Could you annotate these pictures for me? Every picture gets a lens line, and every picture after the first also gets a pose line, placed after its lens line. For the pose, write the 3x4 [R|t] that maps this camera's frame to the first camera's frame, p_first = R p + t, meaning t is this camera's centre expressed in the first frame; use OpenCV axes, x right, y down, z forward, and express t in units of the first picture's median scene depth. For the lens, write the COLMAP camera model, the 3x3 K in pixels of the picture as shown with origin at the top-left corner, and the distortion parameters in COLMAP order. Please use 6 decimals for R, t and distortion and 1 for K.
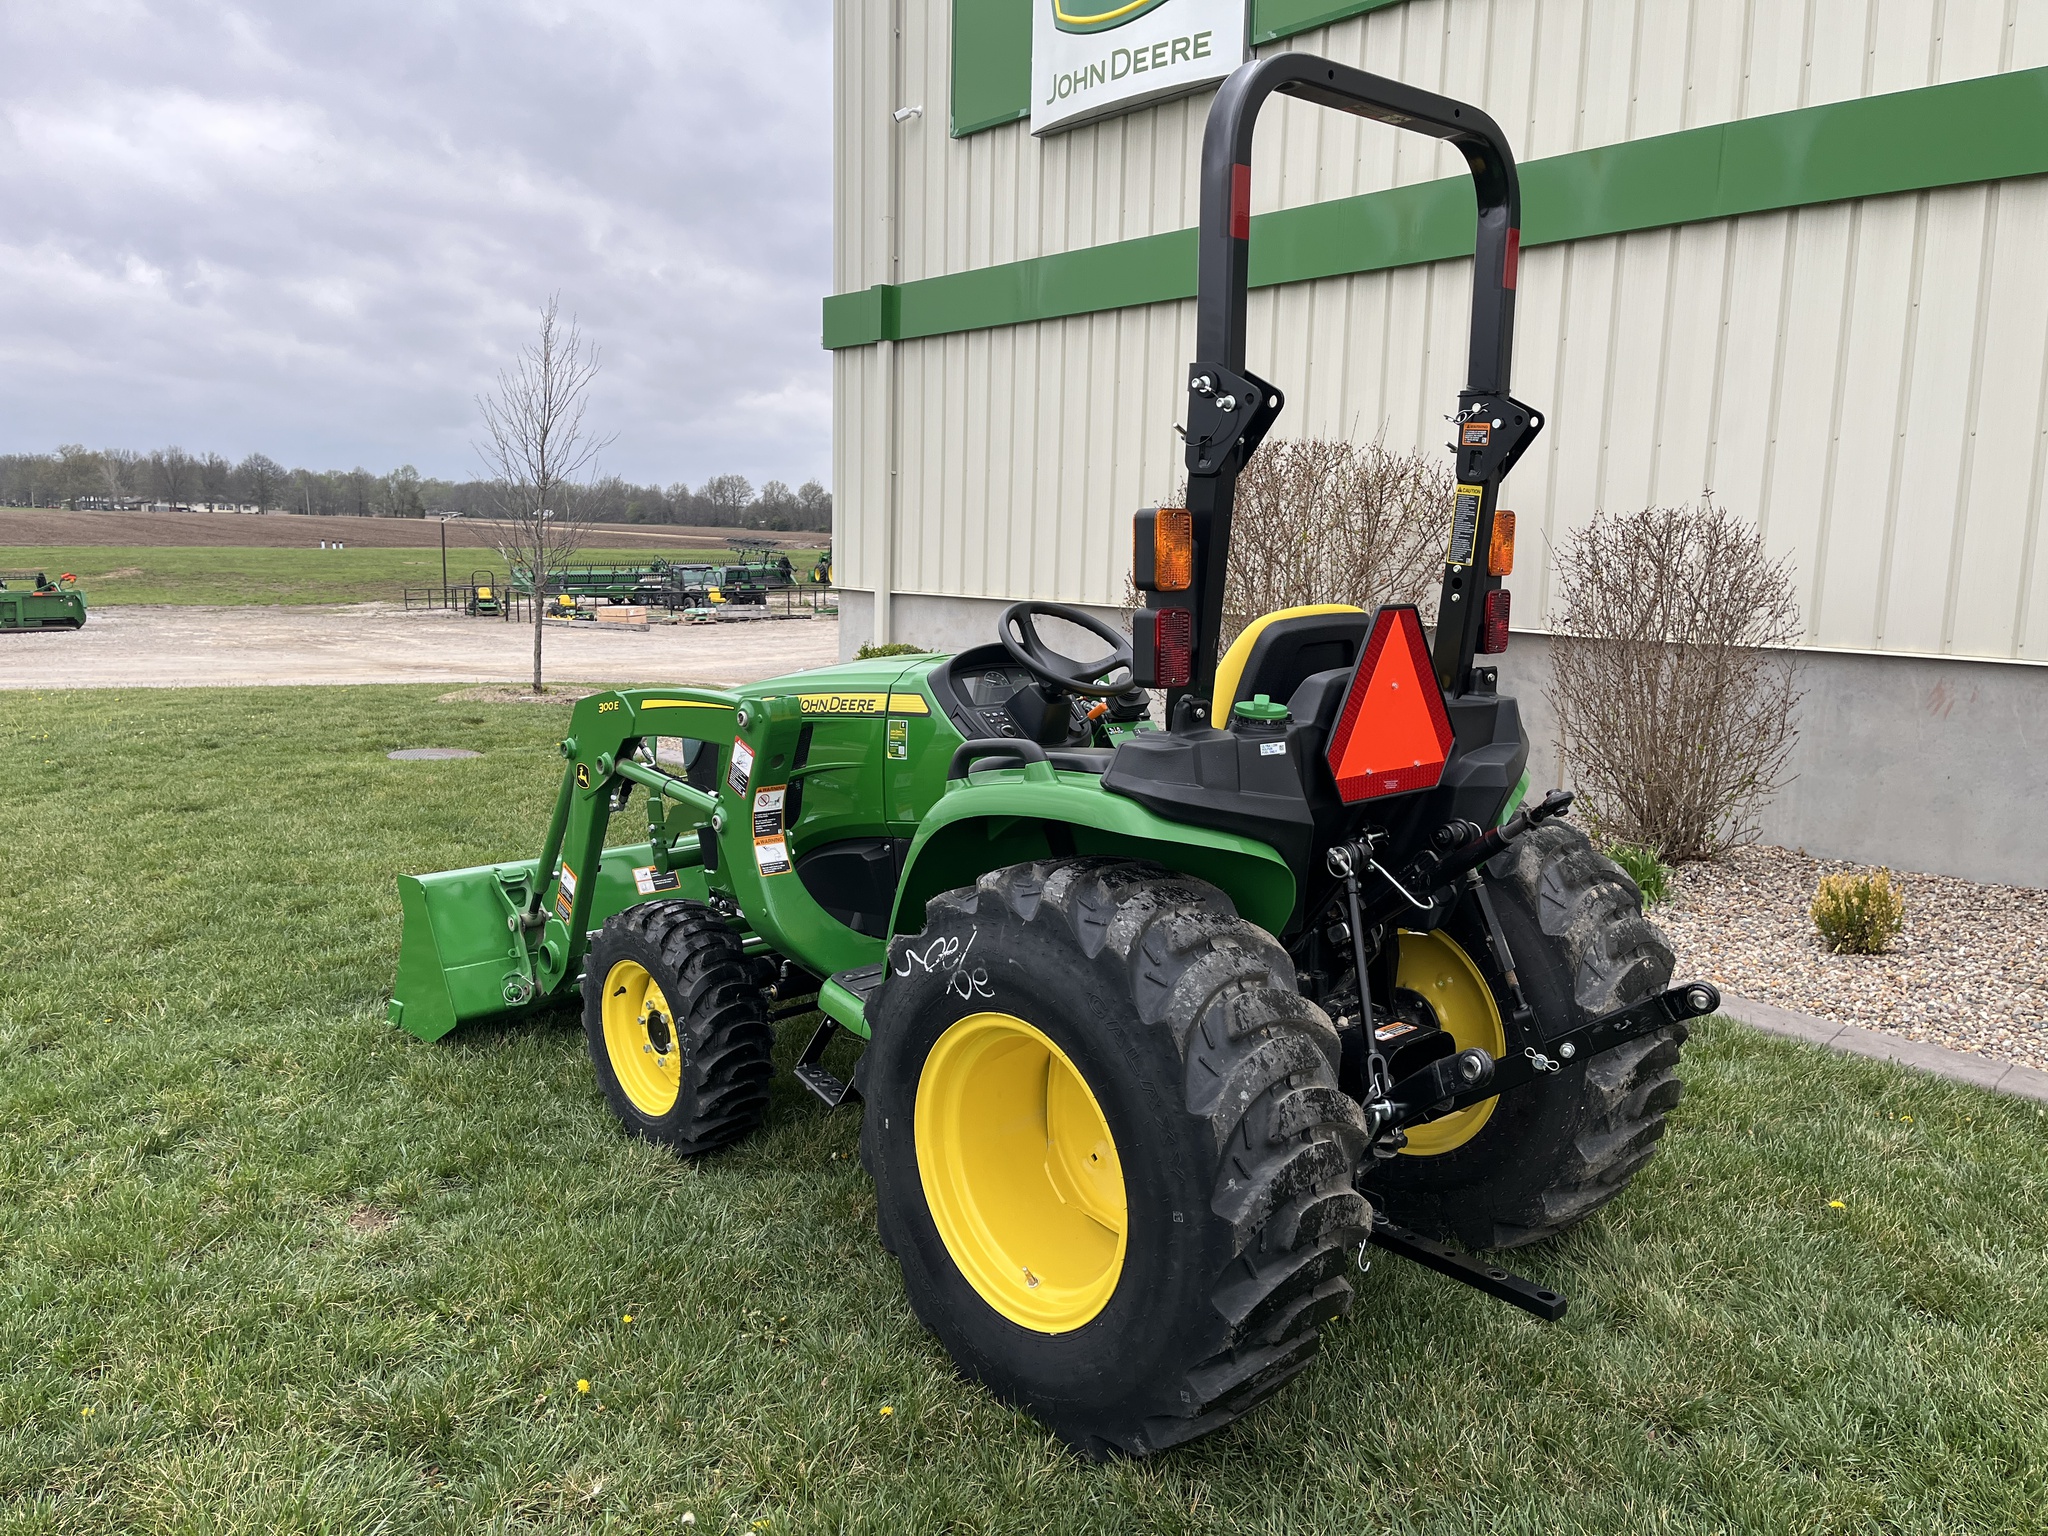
lens RADIAL K [[1546.3, 0, 1030.6], [0, 1546.3, 767.9], [0, 0, 1]] dist [0.074544, -0.092654]
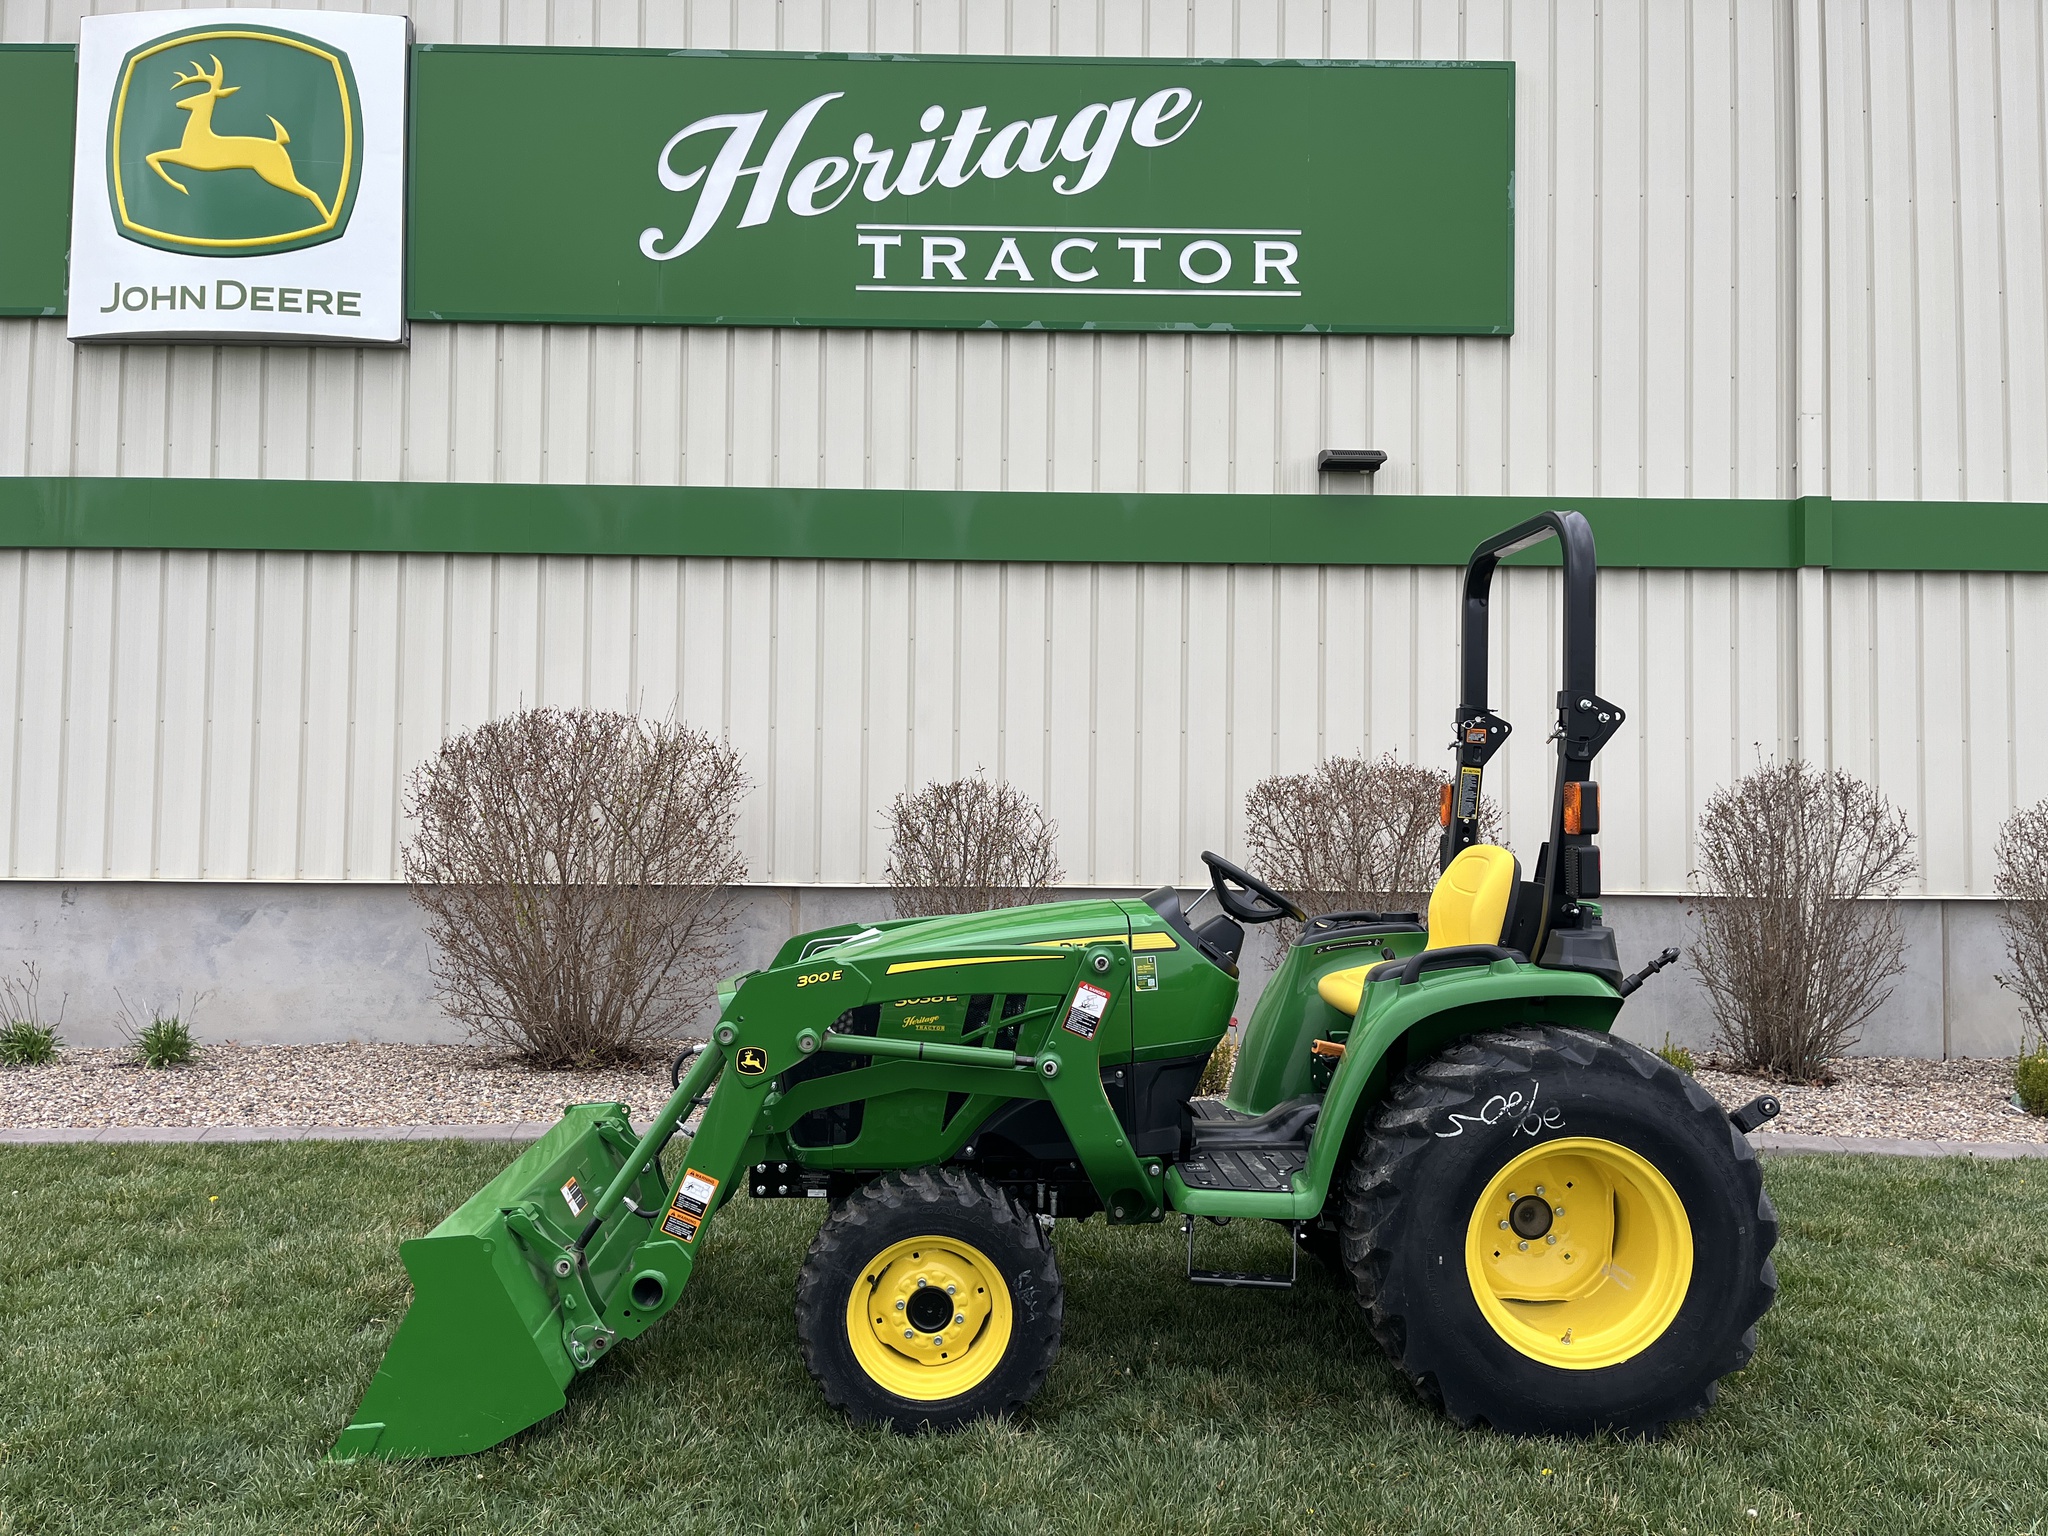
lens RADIAL K [[1546.3, 0, 1036.6], [0, 1546.3, 768.8], [0, 0, 1]] dist [0.074544, -0.092654]
pose [[0.629427, 0.014445, 0.776926, -0.355692], [0.117105, 0.986645, -0.113217, -0.016417], [-0.768185, 0.162244, 0.619329, 0.111297]]
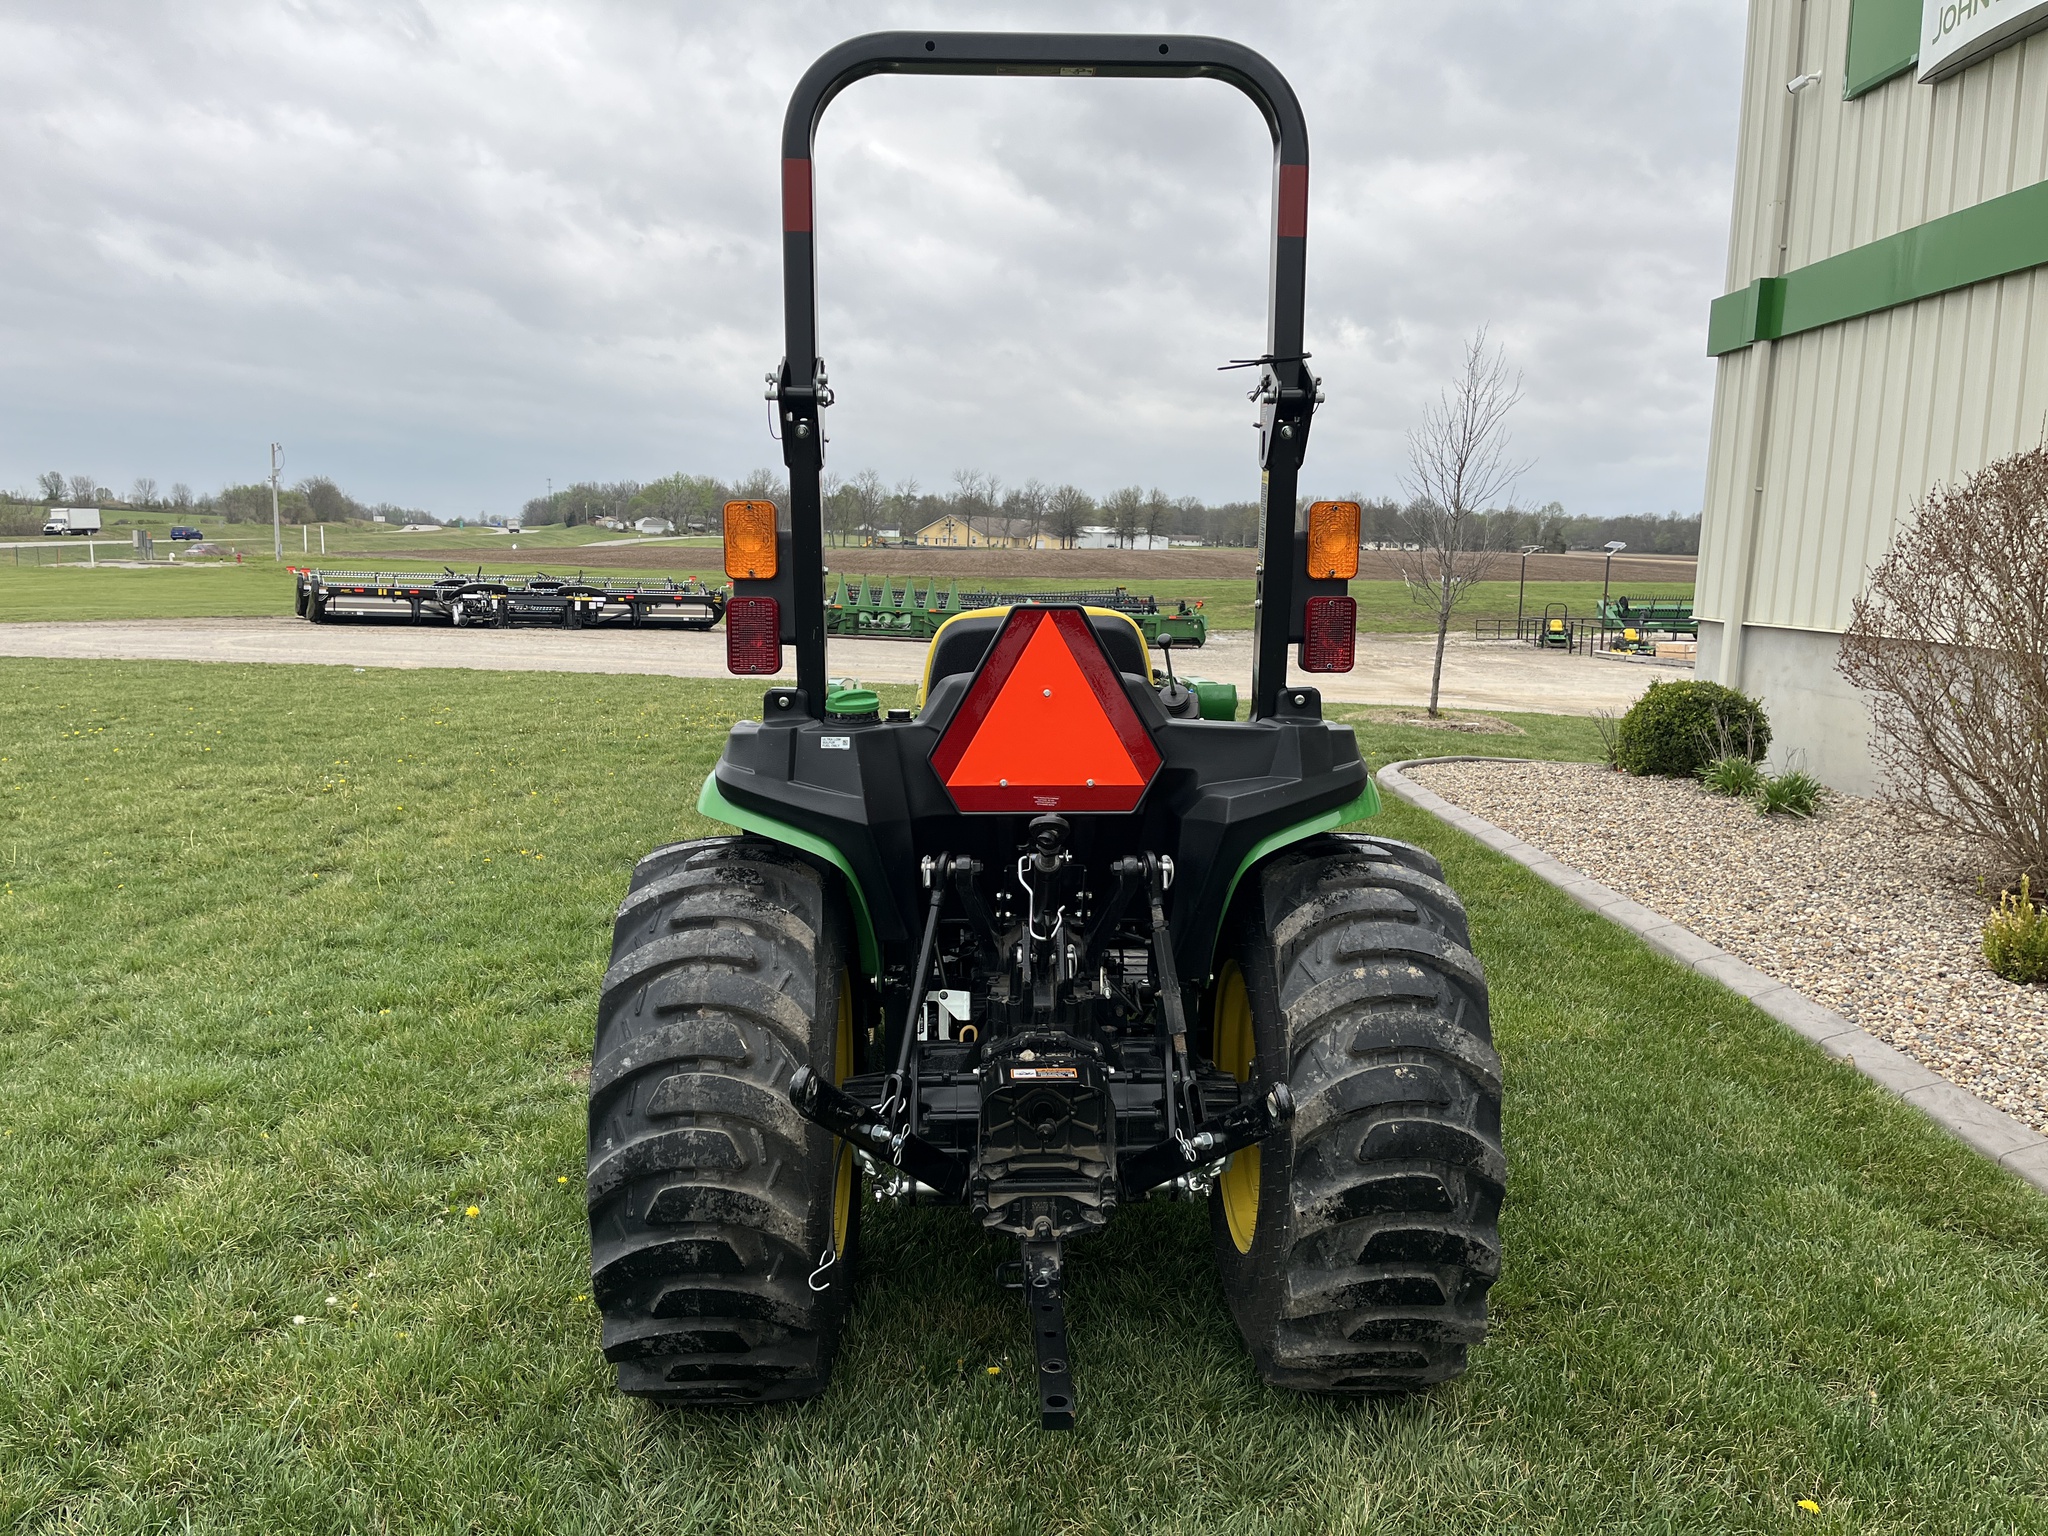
lens RADIAL K [[1546.3, 0, 1031.1], [0, 1546.3, 769.0], [0, 0, 1]] dist [0.074544, -0.092654]
pose [[0.773985, 0.085235, -0.627441, 0.207870], [-0.098210, 0.995067, 0.014027, -0.005248], [0.625542, 0.050764, 0.778537, 0.074230]]
